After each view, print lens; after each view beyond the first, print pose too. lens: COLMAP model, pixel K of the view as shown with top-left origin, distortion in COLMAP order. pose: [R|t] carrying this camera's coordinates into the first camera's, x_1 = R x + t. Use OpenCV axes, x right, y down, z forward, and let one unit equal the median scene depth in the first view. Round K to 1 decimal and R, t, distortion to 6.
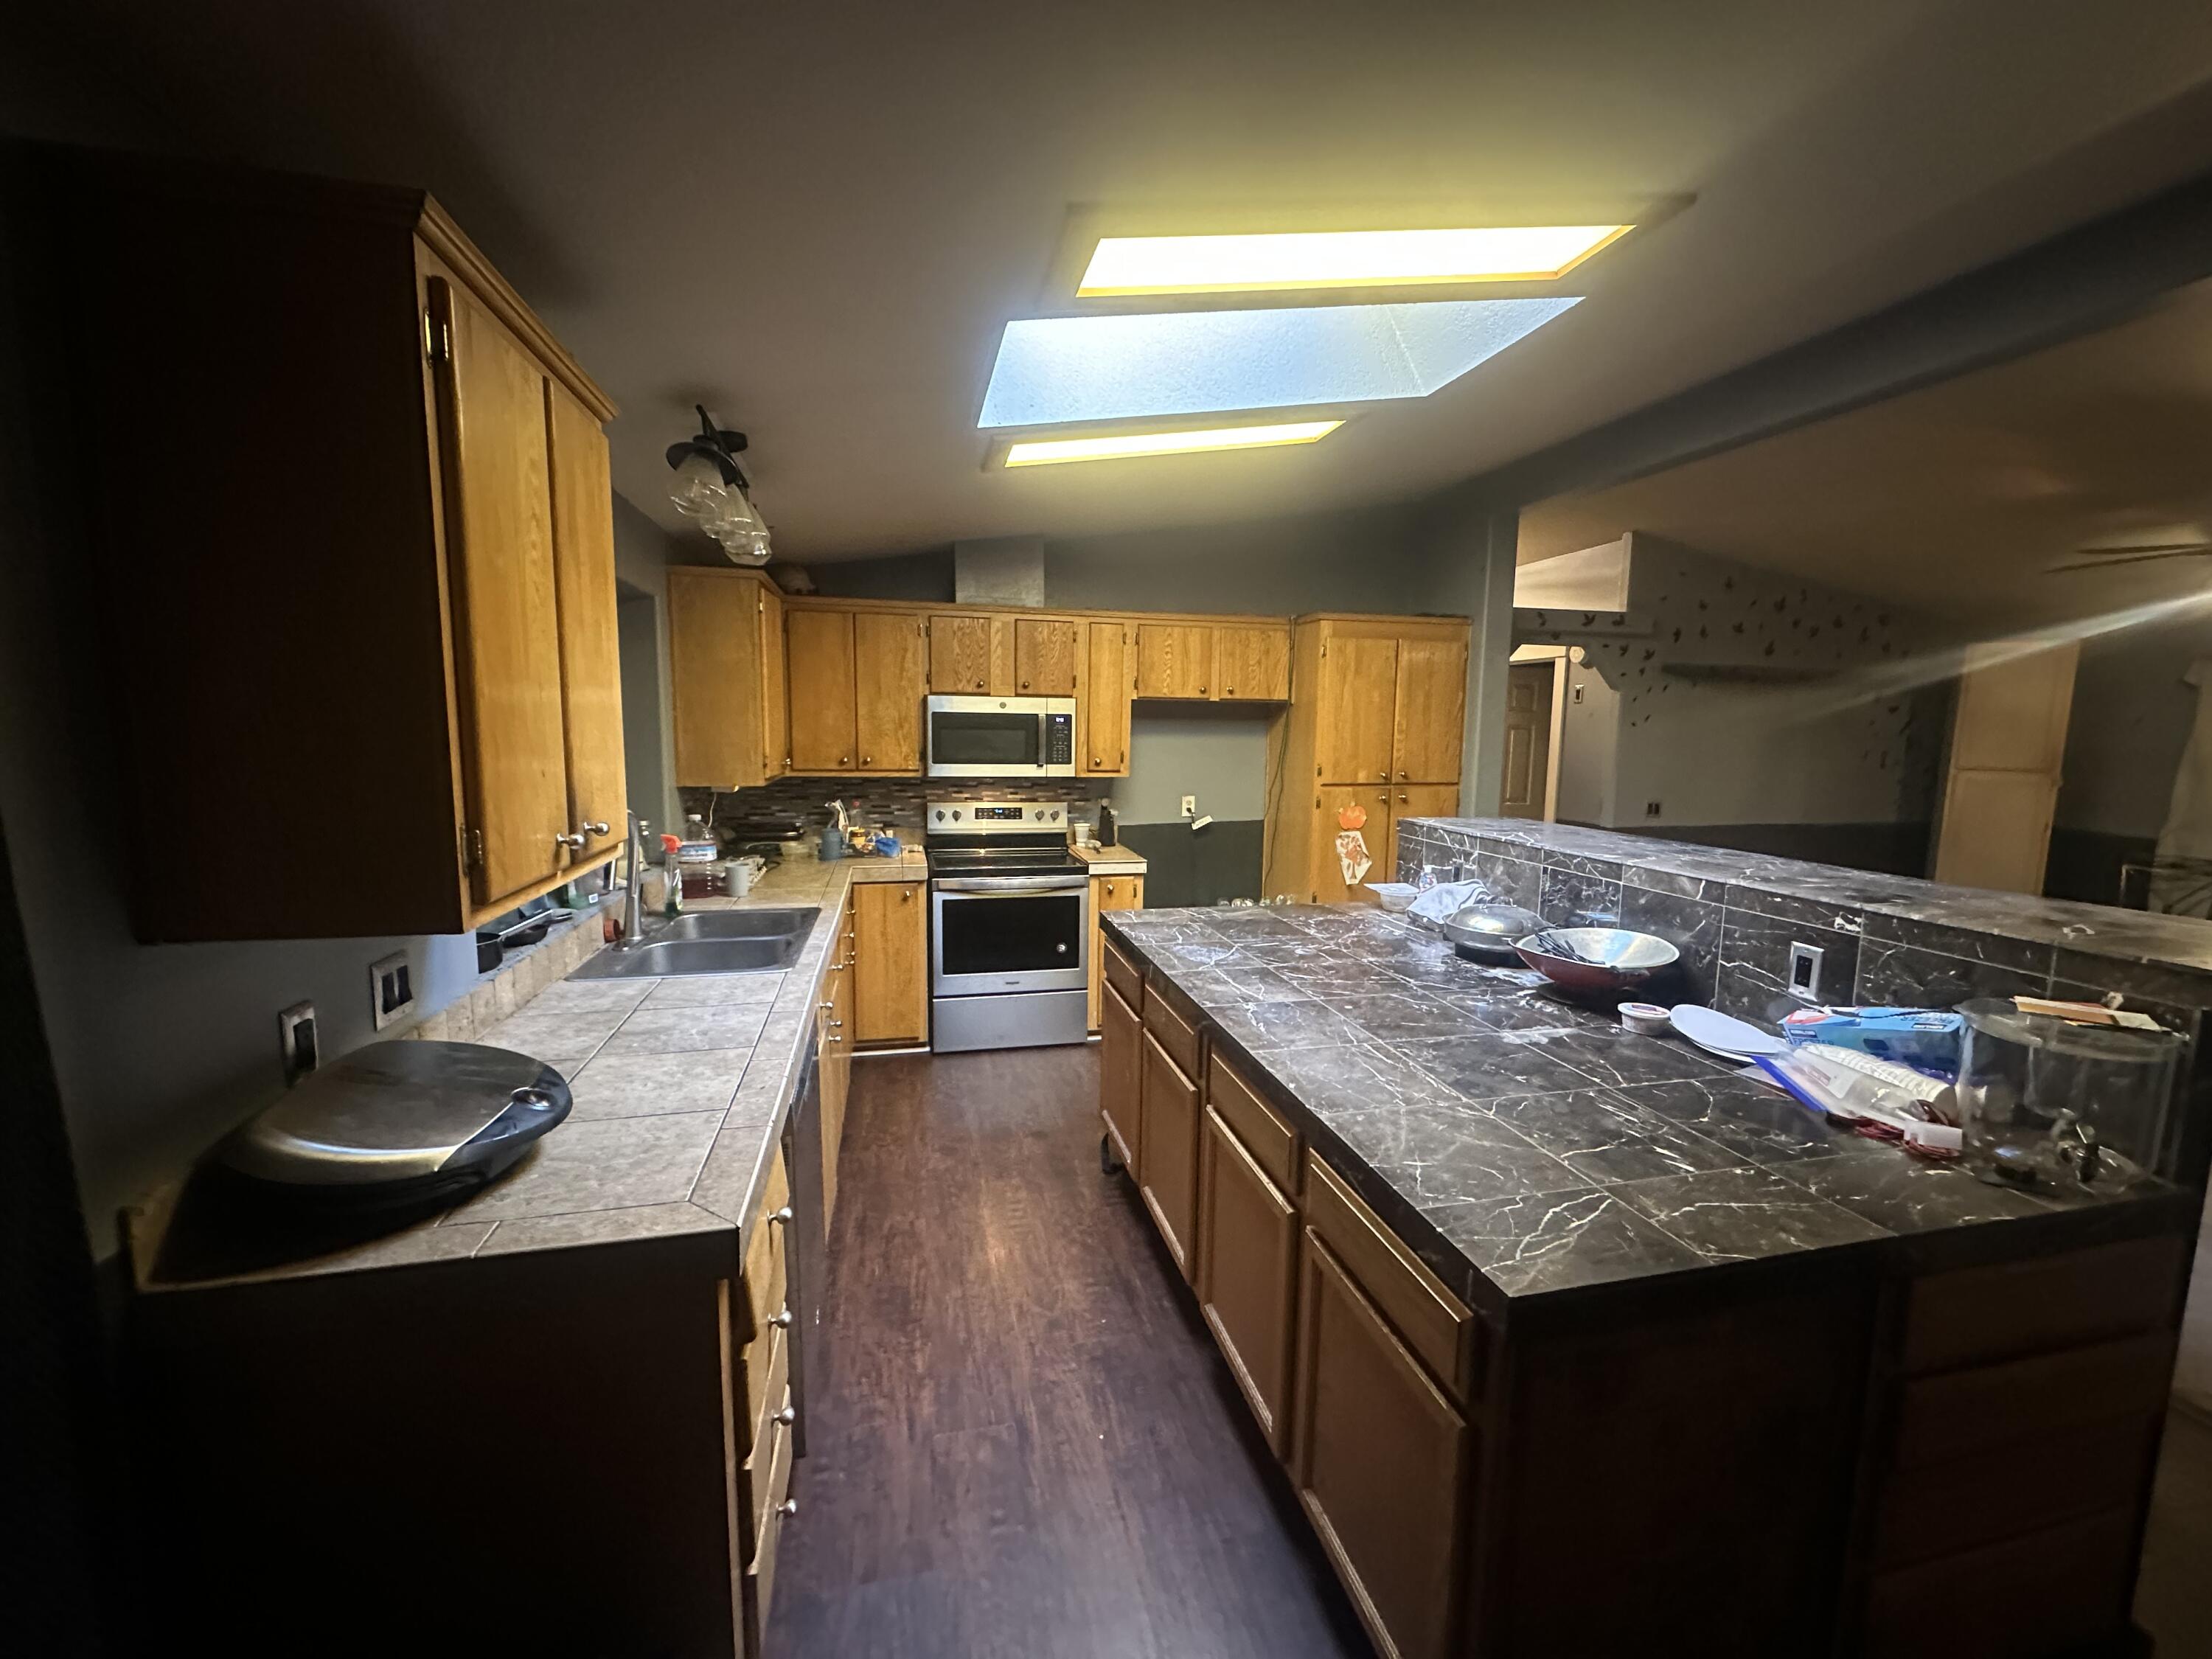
lens RADIAL K [[879.1, 0, 1103.9], [0, 879.1, 831.5], [0, 0, 1]] dist [-0.002712, 0.000385]
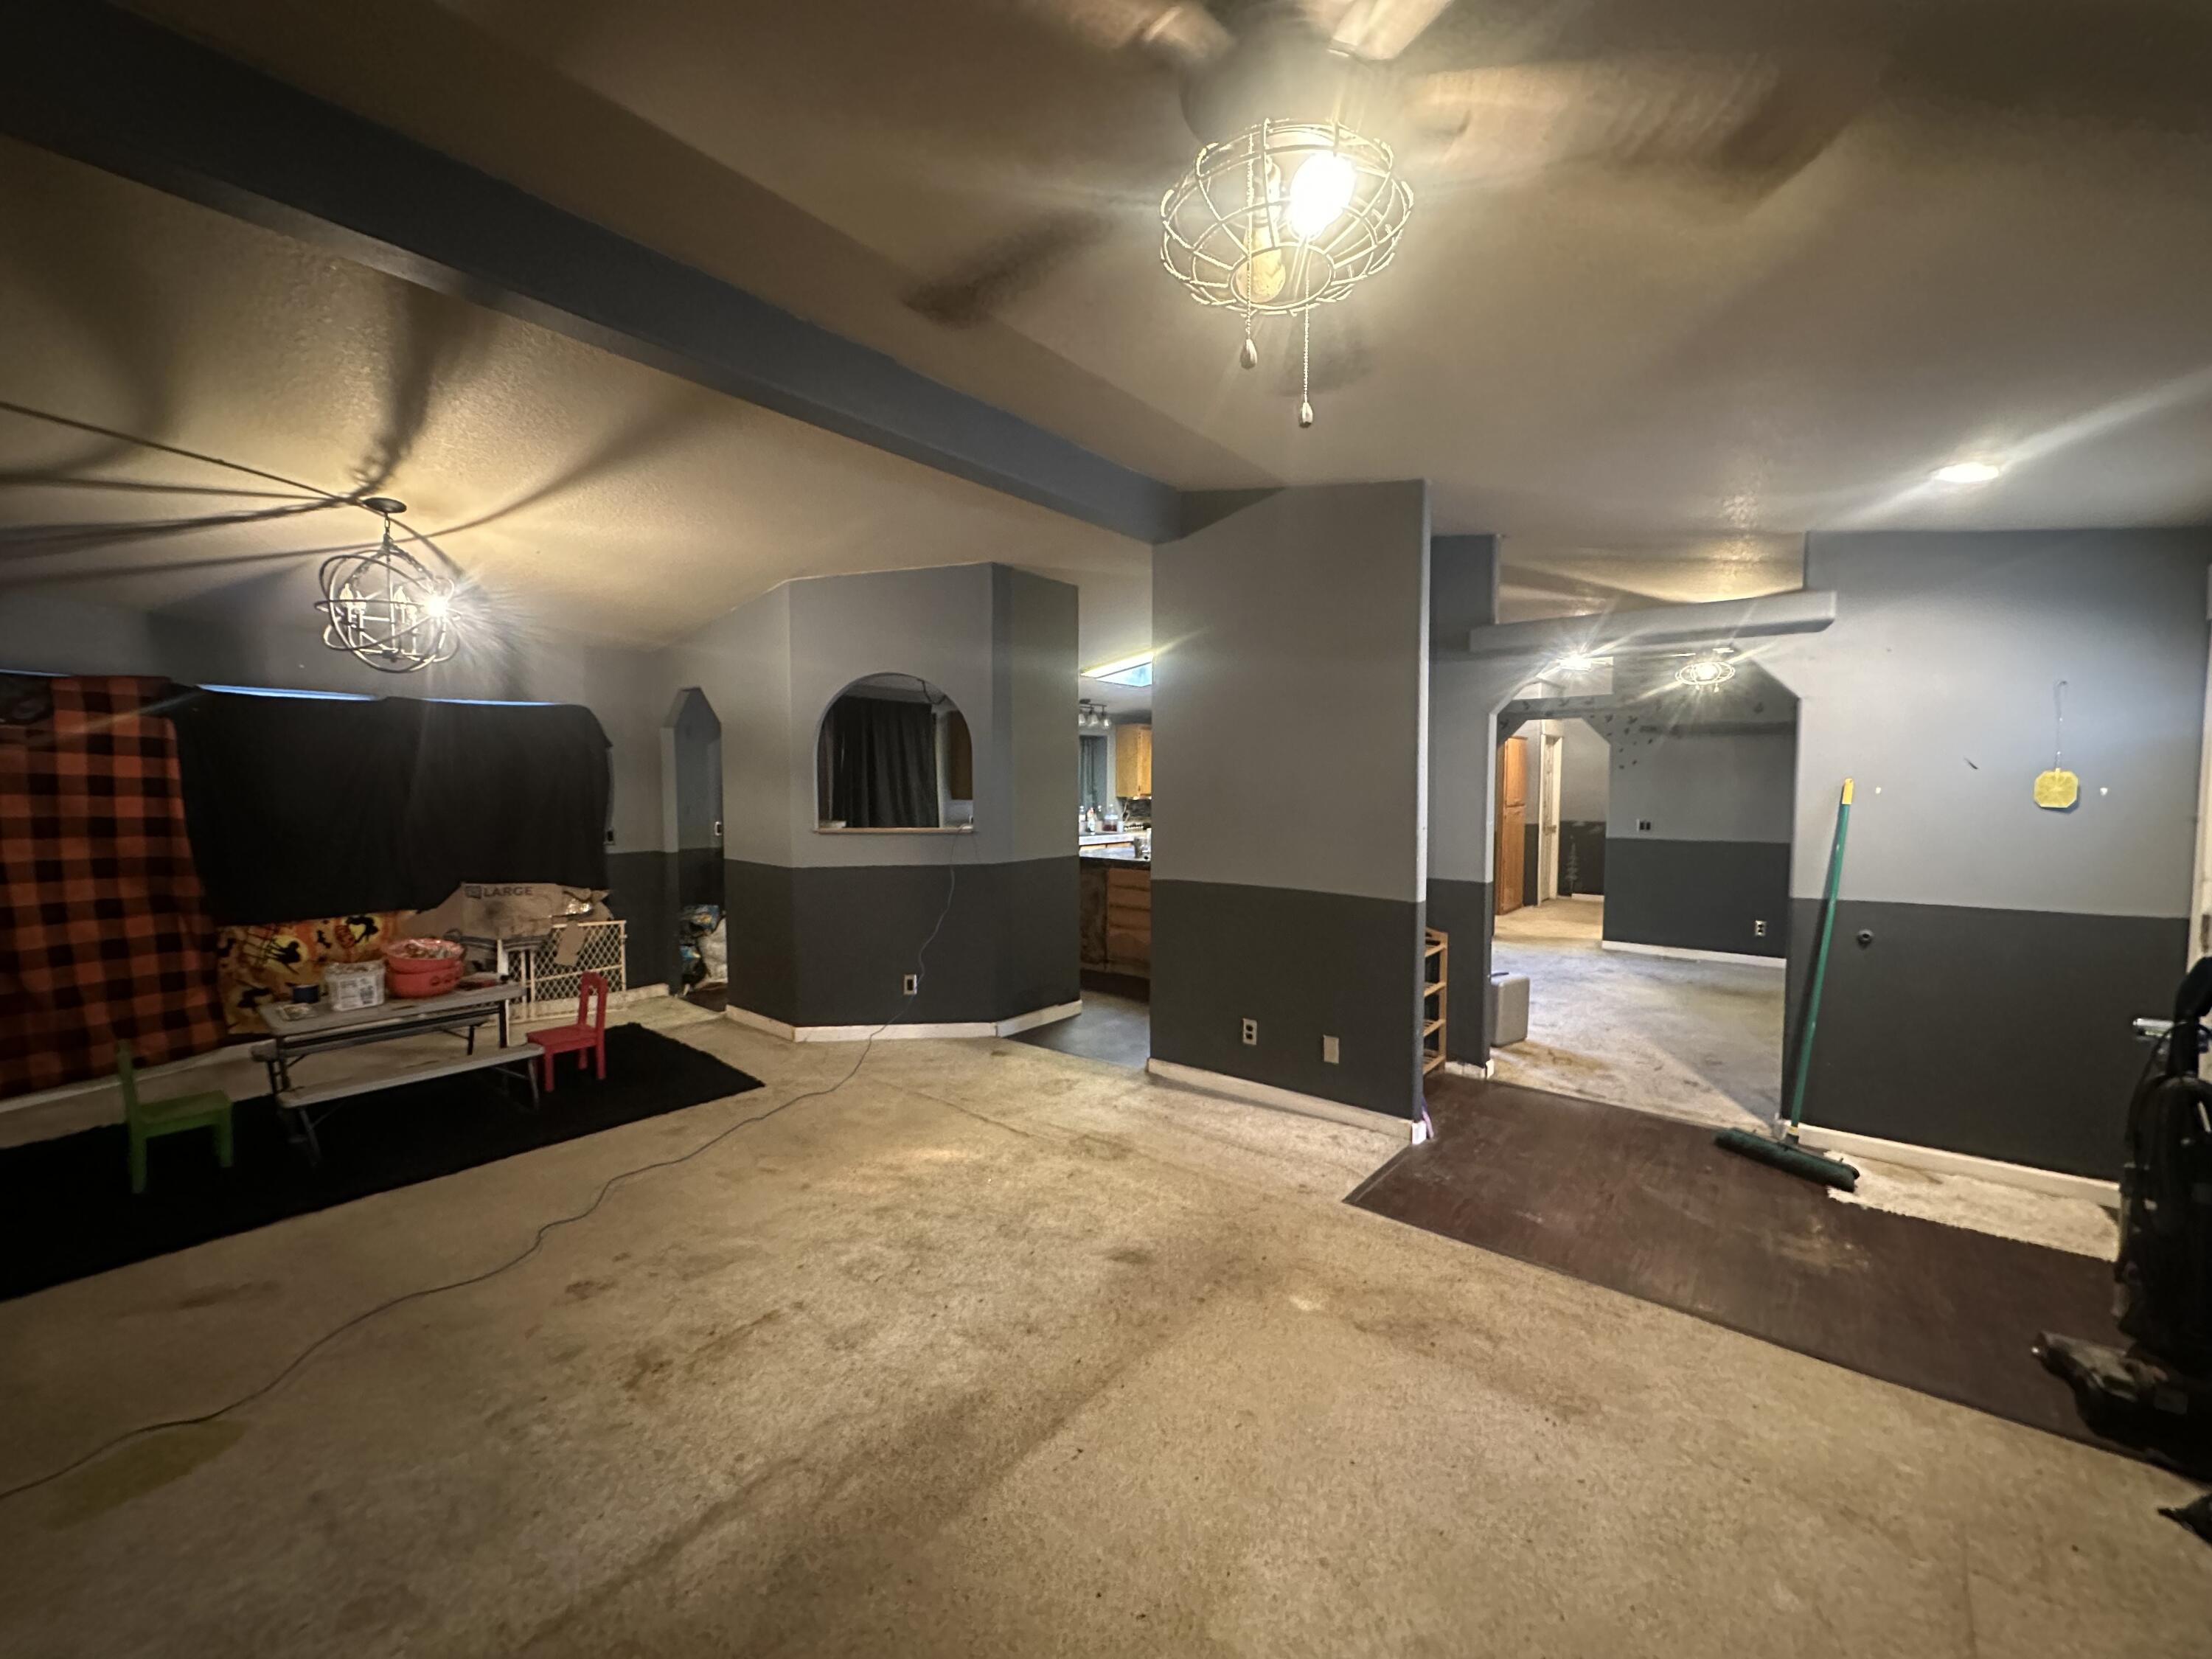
lens RADIAL K [[879.1, 0, 1106.7], [0, 879.1, 829.0], [0, 0, 1]] dist [-0.002712, 0.000385]
pose [[0.616268, 0.030385, -0.786950, 1.551489], [-0.089966, 0.995430, -0.032019, 0.131971], [0.782381, 0.090531, 0.616185, -0.720740]]
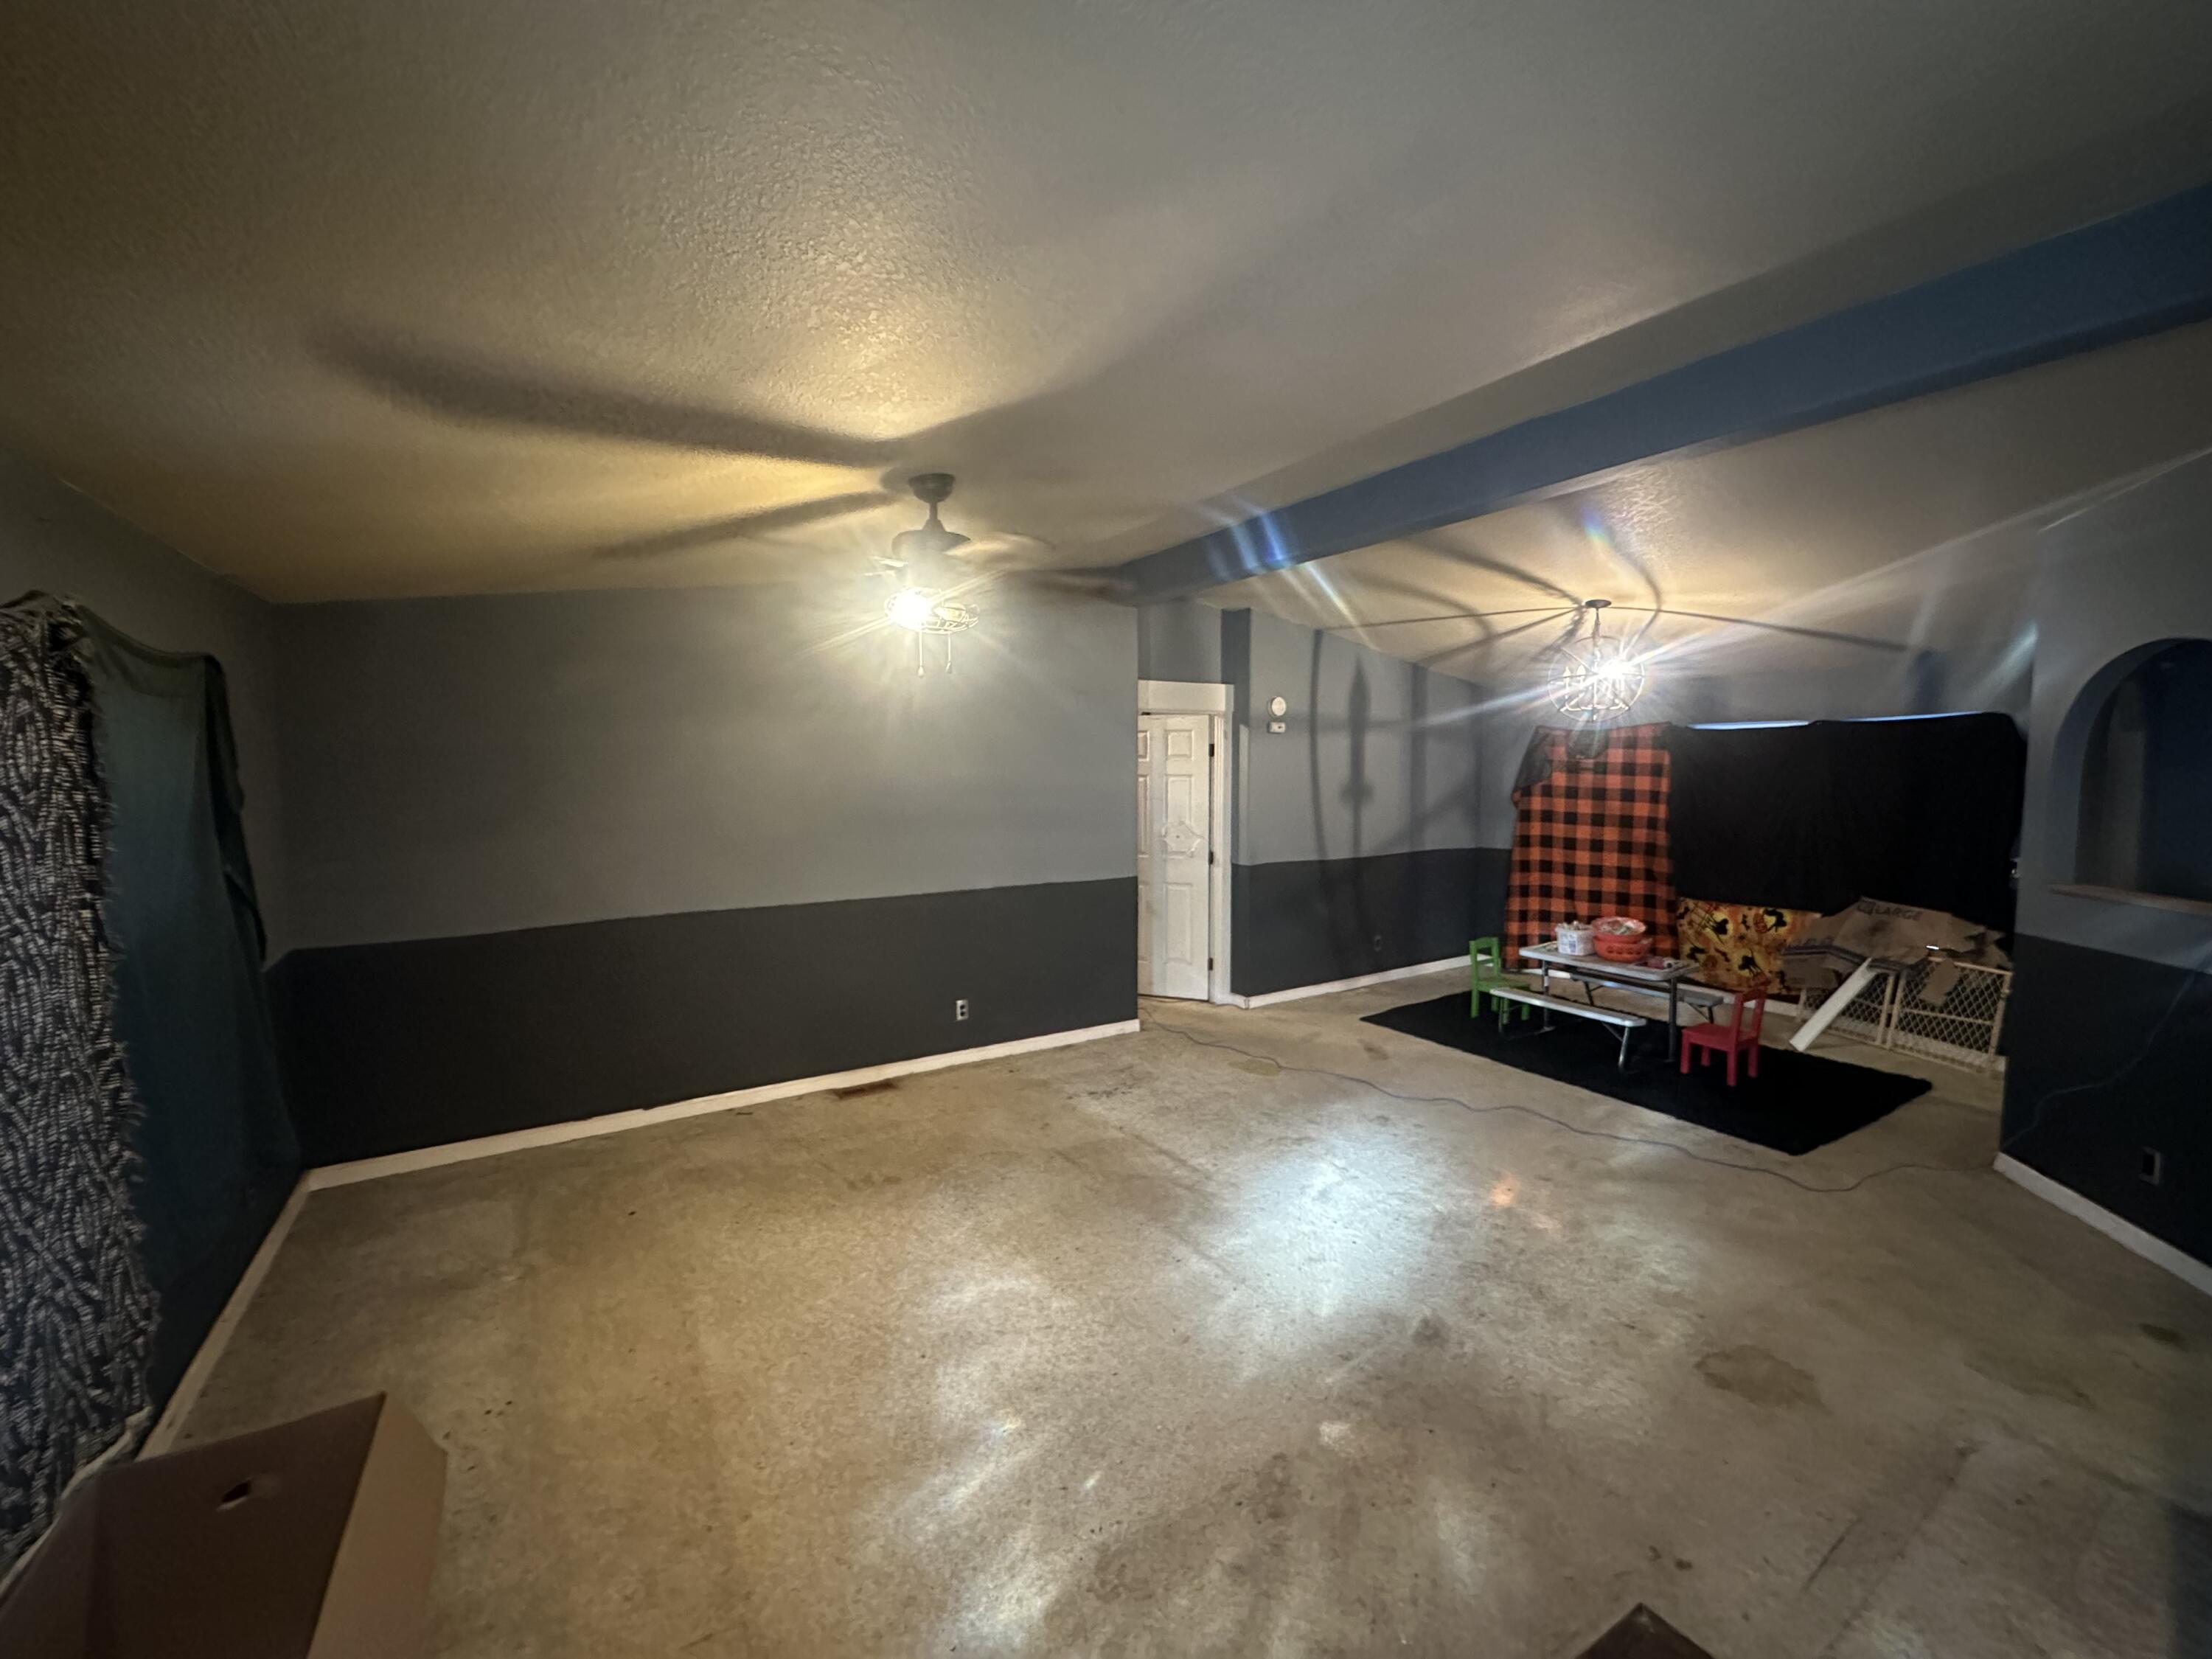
lens RADIAL K [[879.1, 0, 1105.0], [0, 879.1, 825.9], [0, 0, 1]] dist [-0.002712, 0.000385]
pose [[-0.944130, 0.009529, -0.329435, 1.471527], [-0.051150, 0.983233, 0.175031, -0.021516], [0.325579, 0.182103, -0.927813, 0.170720]]
